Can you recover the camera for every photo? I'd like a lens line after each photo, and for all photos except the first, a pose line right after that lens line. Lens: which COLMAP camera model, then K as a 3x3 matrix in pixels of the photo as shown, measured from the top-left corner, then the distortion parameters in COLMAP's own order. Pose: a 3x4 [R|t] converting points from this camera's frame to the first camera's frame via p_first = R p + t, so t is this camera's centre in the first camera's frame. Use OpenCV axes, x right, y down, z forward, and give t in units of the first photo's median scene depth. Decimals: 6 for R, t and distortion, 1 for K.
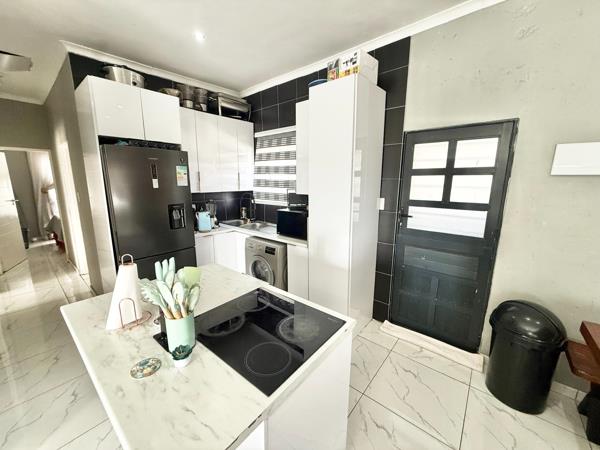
lens RADIAL K [[236.3, 0, 300.0], [0, 236.3, 225.0], [0, 0, 1]] dist [-0.002007, -0.000261]
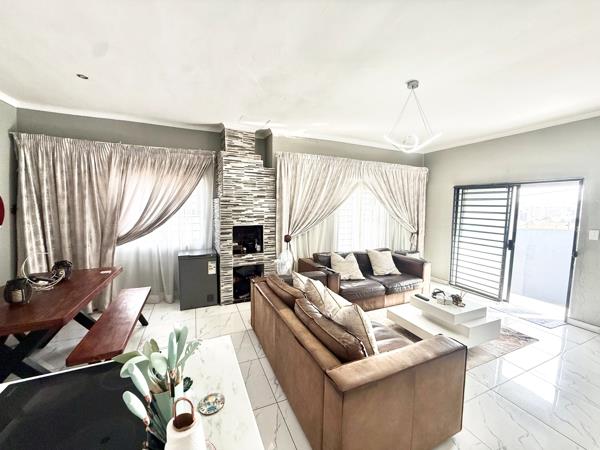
lens RADIAL K [[240.9, 0, 296.7], [0, 240.9, 225.7], [0, 0, 1]] dist [0.000059, 0.000018]
pose [[-0.894016, -0.056779, 0.444422, -0.474857], [0.065858, 0.964509, 0.255706, -0.122250], [-0.443167, 0.257874, -0.858547, 0.522566]]
